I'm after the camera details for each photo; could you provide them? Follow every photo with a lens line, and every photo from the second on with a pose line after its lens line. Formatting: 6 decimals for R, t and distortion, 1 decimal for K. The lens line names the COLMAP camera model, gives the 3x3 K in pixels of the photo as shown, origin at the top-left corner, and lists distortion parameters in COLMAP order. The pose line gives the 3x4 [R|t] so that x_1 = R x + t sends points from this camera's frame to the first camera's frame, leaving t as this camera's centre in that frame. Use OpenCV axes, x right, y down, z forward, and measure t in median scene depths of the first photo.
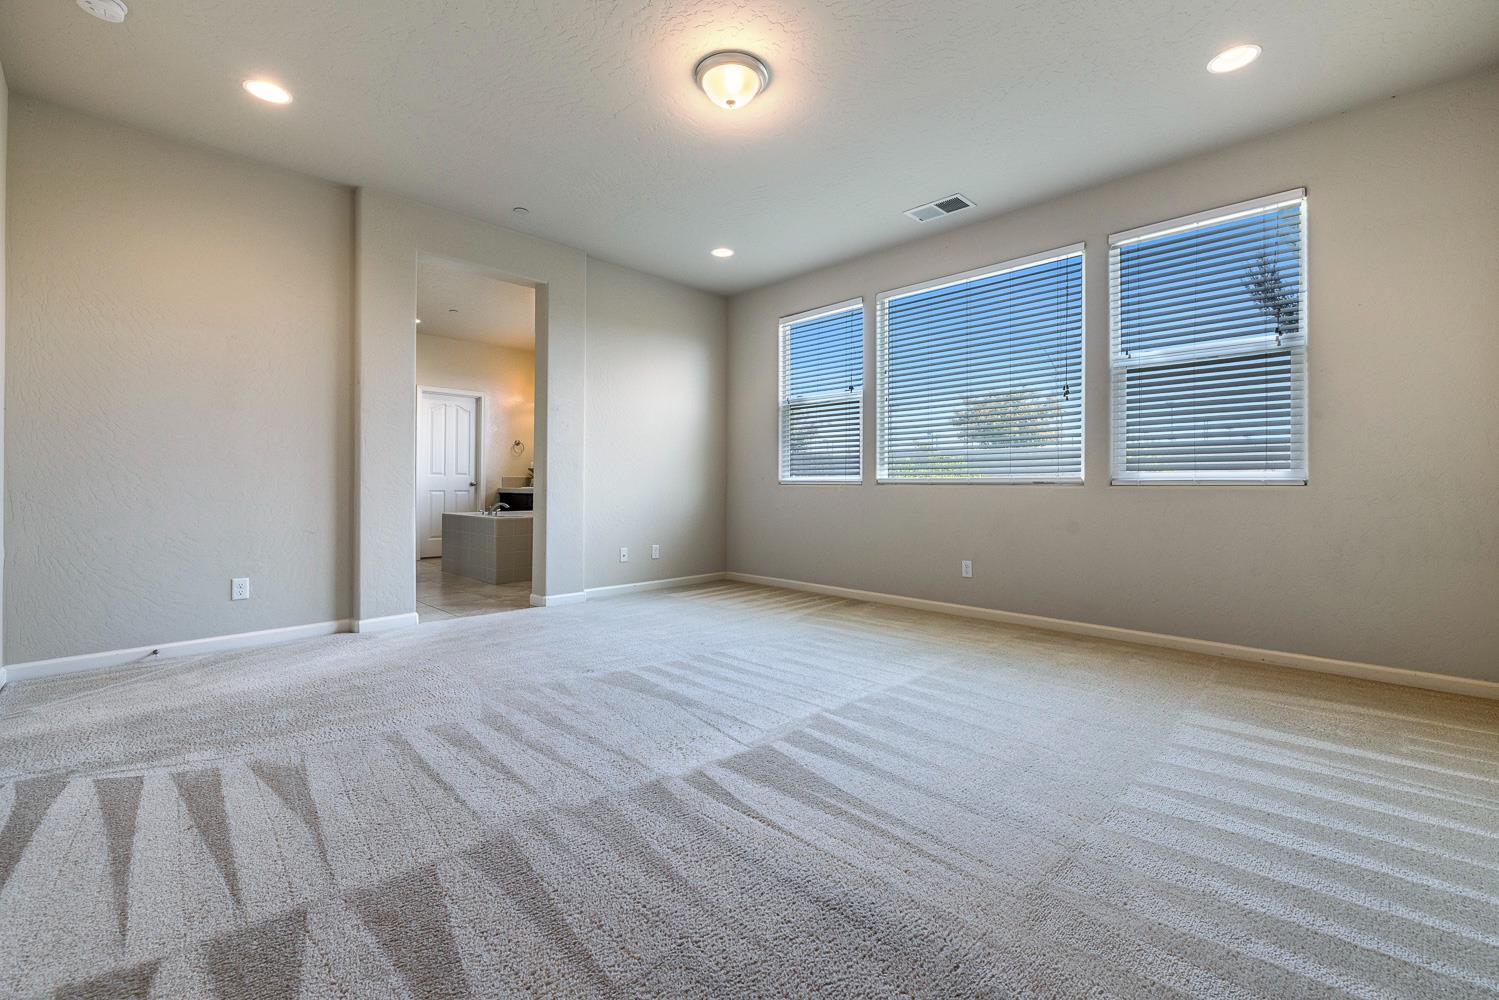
lens RADIAL K [[639.7, 0, 745.9], [0, 639.7, 476.4], [0, 0, 1]] dist [0.002178, 0.000558]
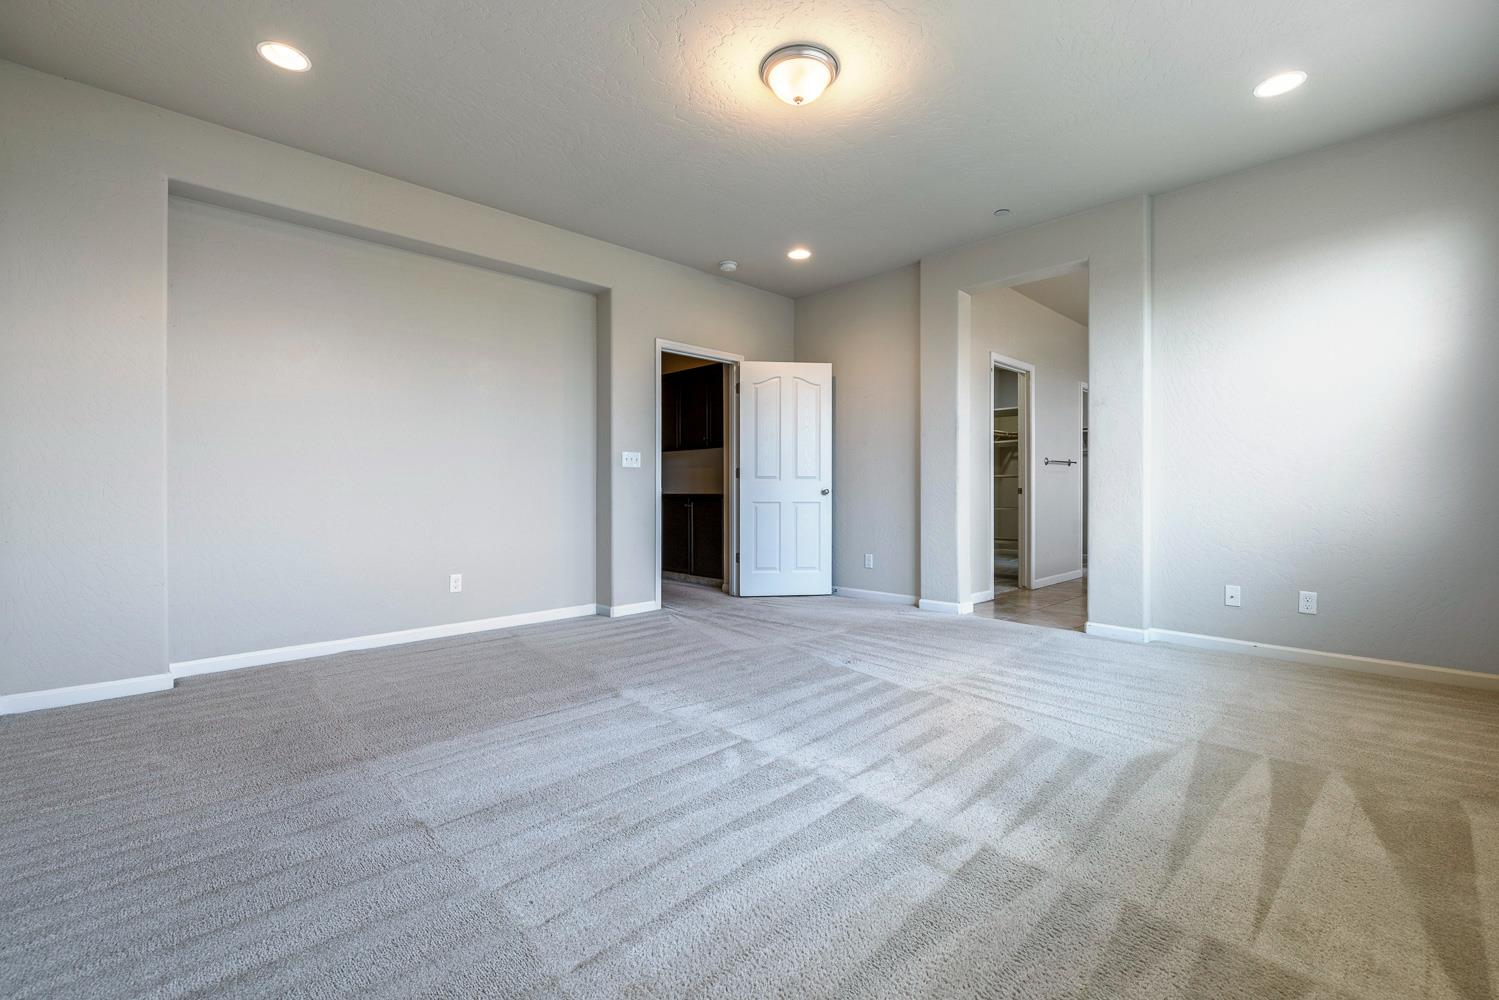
lens RADIAL K [[639.7, 0, 745.9], [0, 639.7, 476.4], [0, 0, 1]] dist [0.002178, 0.000558]
pose [[-0.021373, -0.029164, -0.999346, 0.882115], [0.010037, 0.999518, -0.029383, 0.018490], [0.999721, -0.010658, -0.021070, 0.877779]]
